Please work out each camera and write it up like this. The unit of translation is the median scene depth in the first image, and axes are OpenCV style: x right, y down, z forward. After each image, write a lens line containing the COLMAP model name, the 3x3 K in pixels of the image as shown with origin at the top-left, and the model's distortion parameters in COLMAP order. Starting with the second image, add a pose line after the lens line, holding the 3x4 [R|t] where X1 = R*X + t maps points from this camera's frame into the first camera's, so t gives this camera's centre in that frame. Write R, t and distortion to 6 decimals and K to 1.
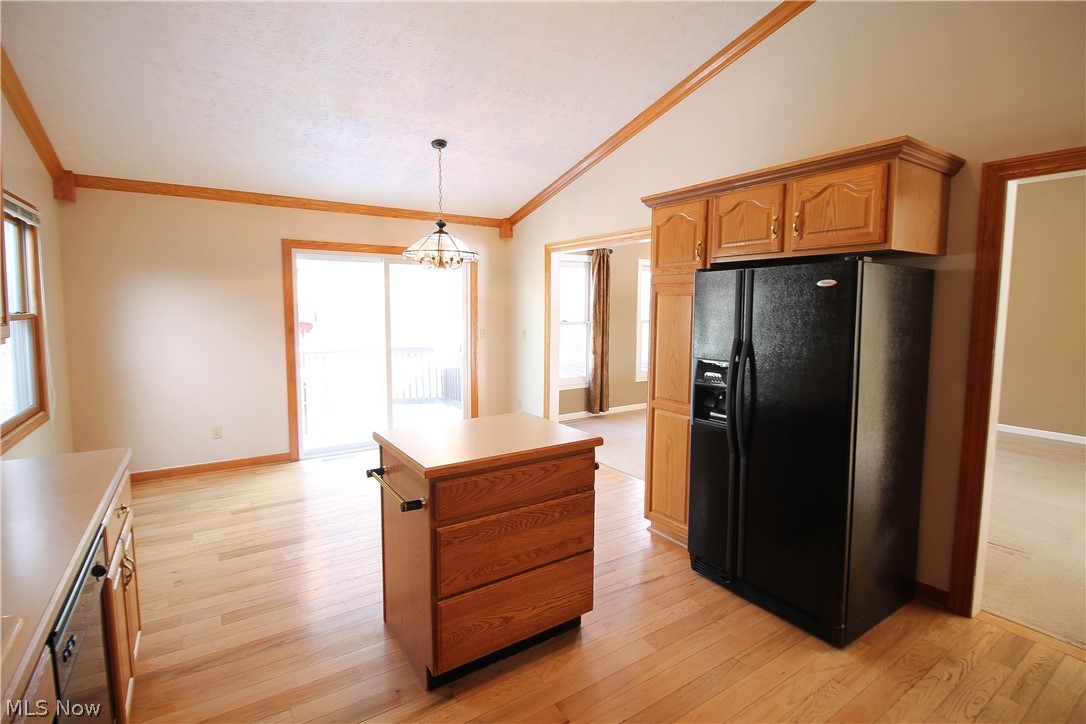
lens RADIAL K [[513.6, 0, 547.3], [0, 513.6, 356.3], [0, 0, 1]] dist [-0.008018, -0.003423]
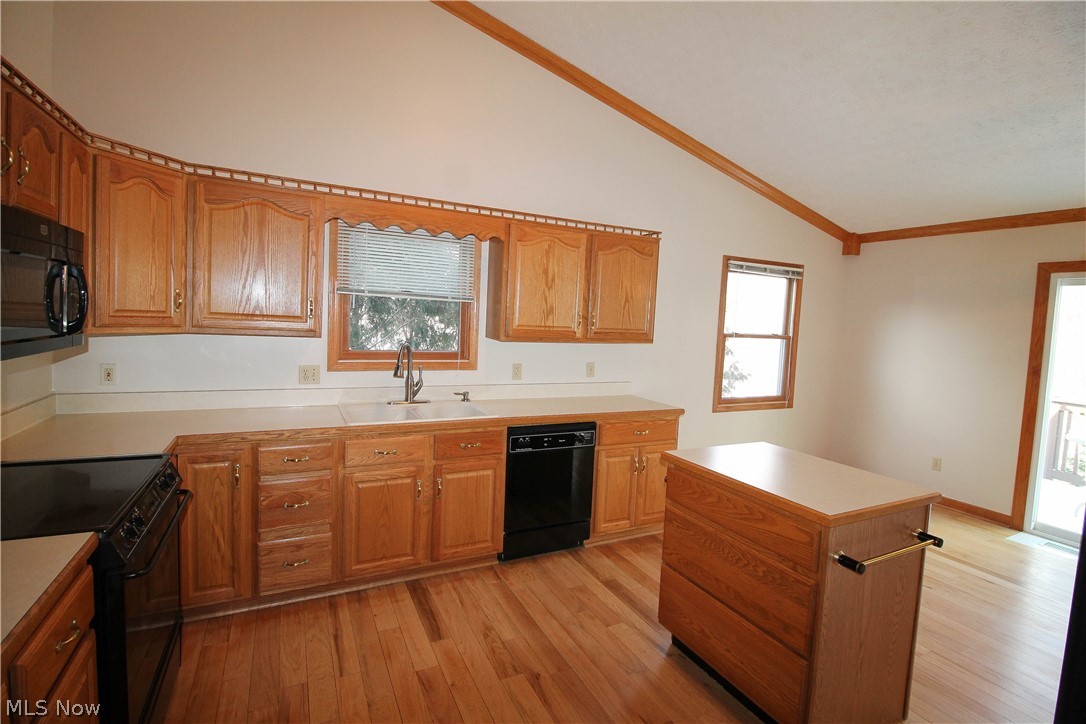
lens RADIAL K [[513.6, 0, 543.8], [0, 513.6, 352.9], [0, 0, 1]] dist [-0.008018, -0.003423]
pose [[-0.135087, 0.059561, -0.989042, 0.407814], [-0.142516, 0.986644, 0.078882, -0.032746], [0.980531, 0.151610, -0.124794, 0.313991]]
